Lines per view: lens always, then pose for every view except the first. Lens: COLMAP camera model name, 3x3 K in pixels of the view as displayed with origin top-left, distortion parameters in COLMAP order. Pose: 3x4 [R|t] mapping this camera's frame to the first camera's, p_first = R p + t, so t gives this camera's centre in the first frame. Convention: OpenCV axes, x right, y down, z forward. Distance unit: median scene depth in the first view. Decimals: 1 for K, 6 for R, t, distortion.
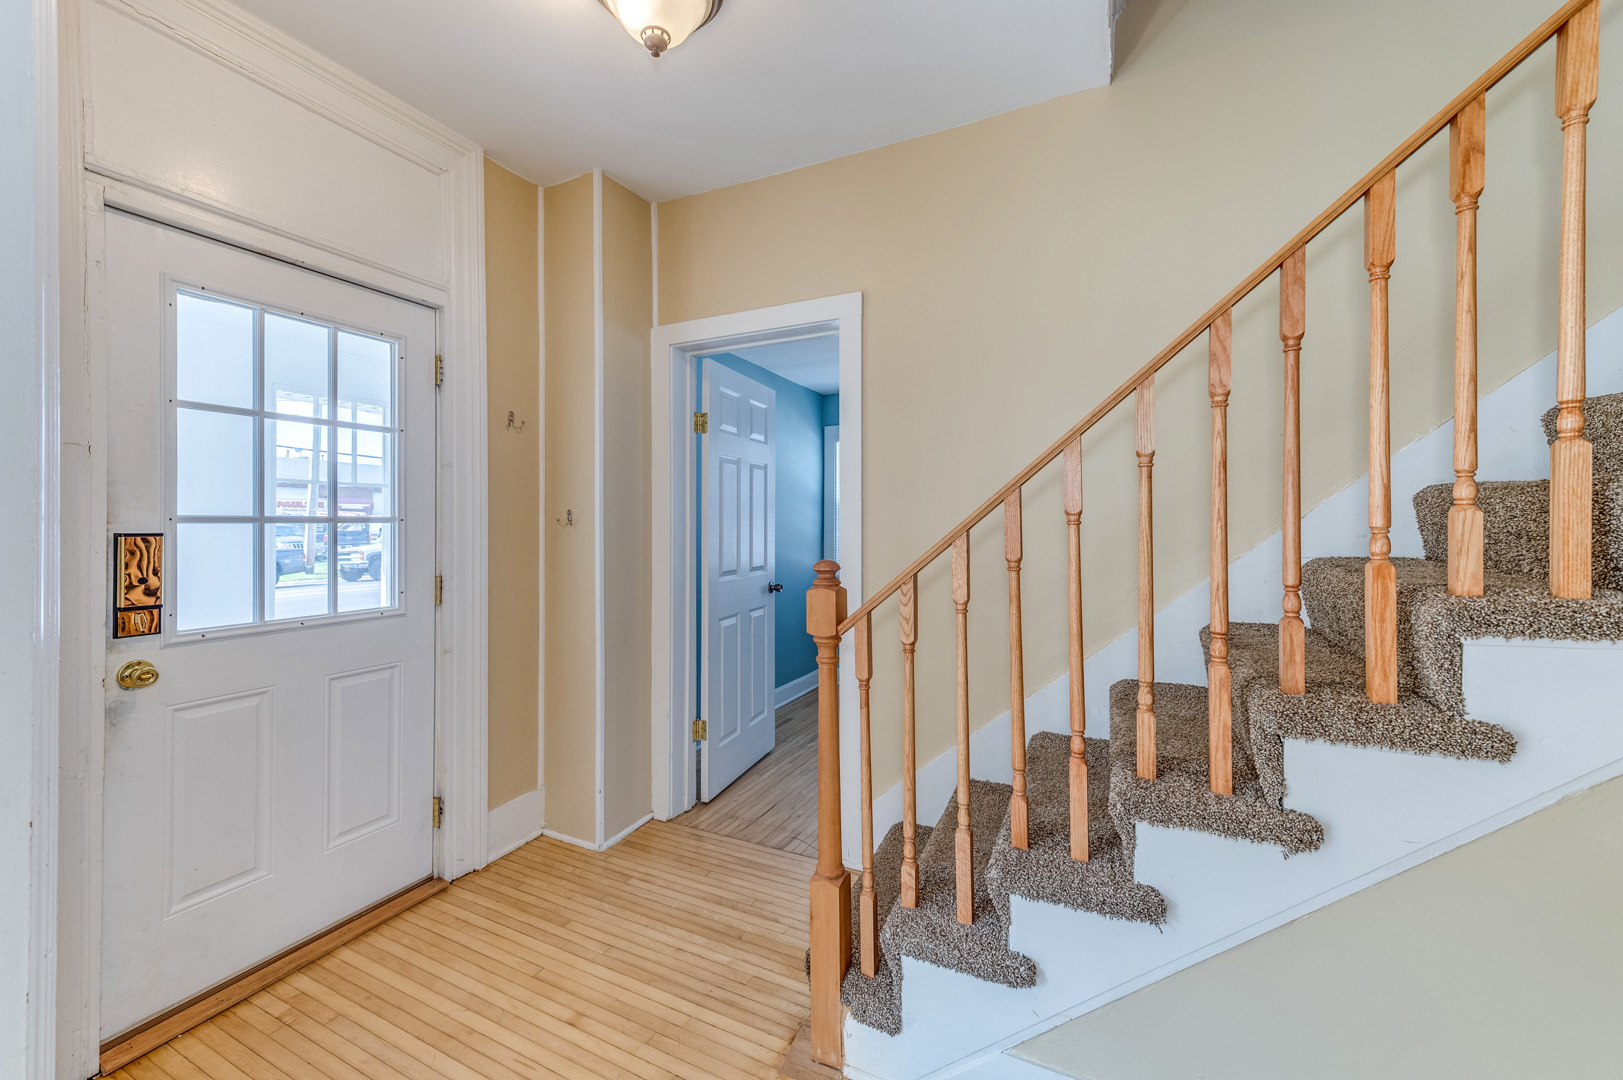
lens RADIAL K [[631.9, 0, 823.2], [0, 631.9, 523.3], [0, 0, 1]] dist [0.014023, -0.002102]
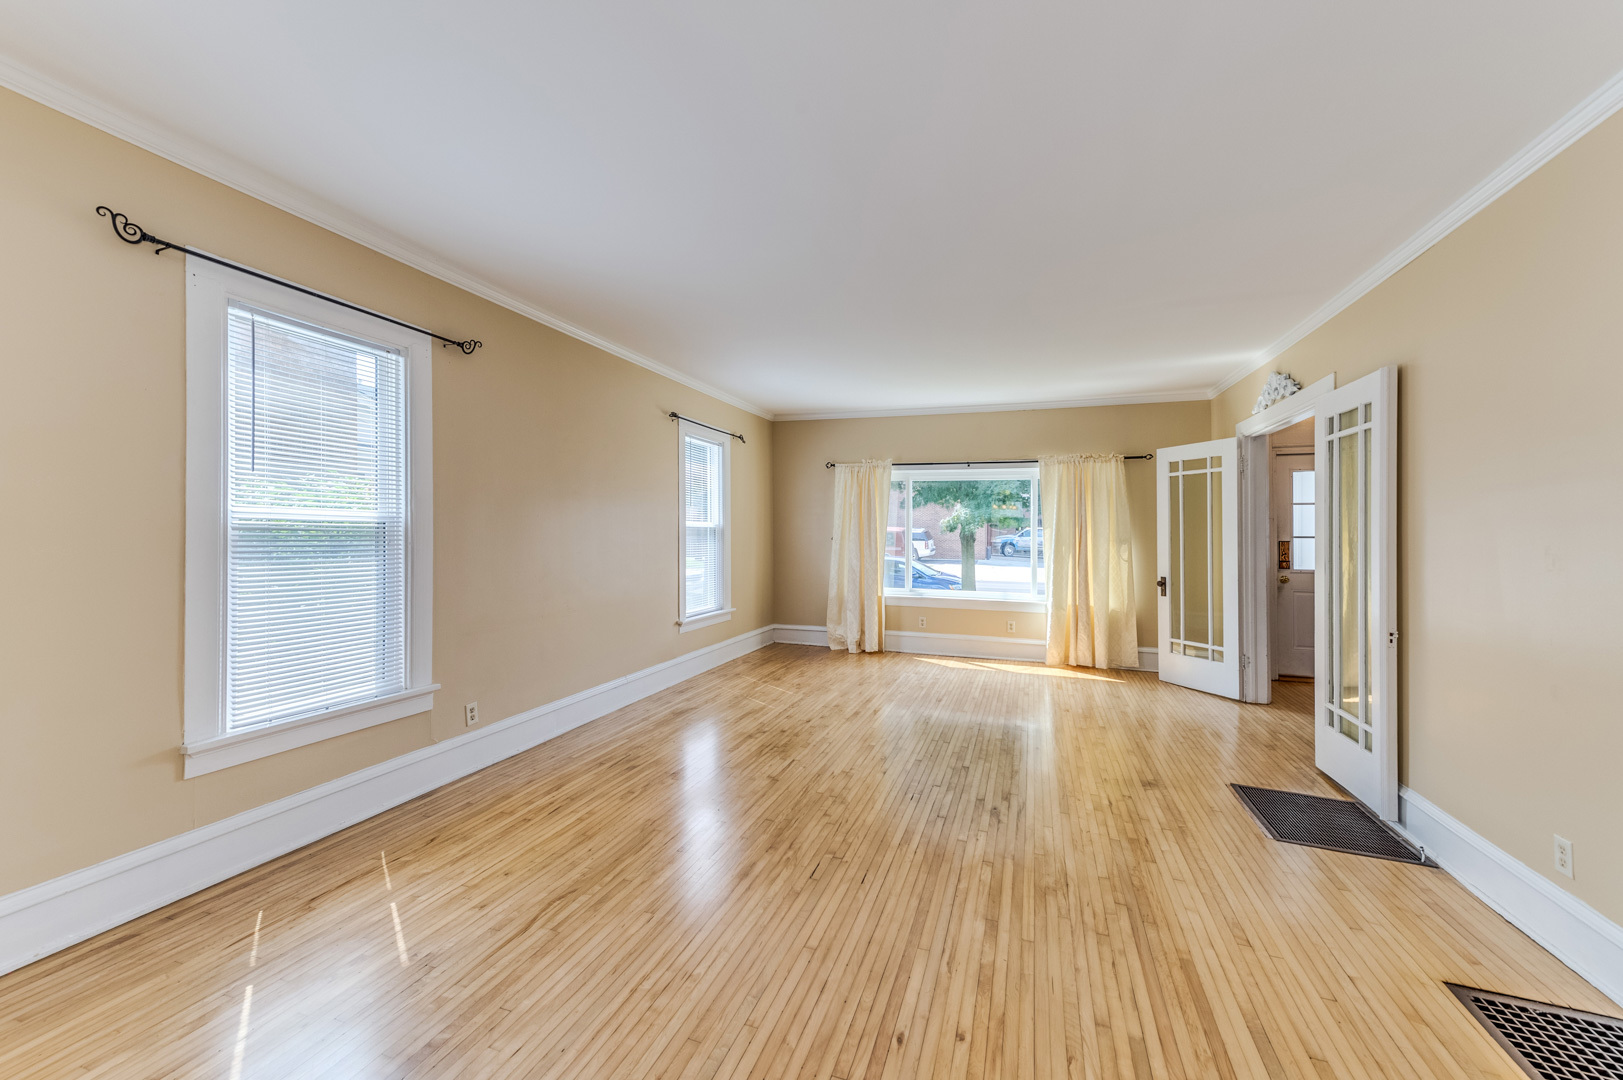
lens RADIAL K [[641.8, 0, 803.9], [0, 641.8, 544.5], [0, 0, 1]] dist [-0.029355, -0.000131]
pose [[0.103344, 0.011505, -0.994579, 2.234825], [0.015142, 0.999799, 0.013139, -0.055193], [0.994530, -0.016418, 0.103149, -2.103953]]
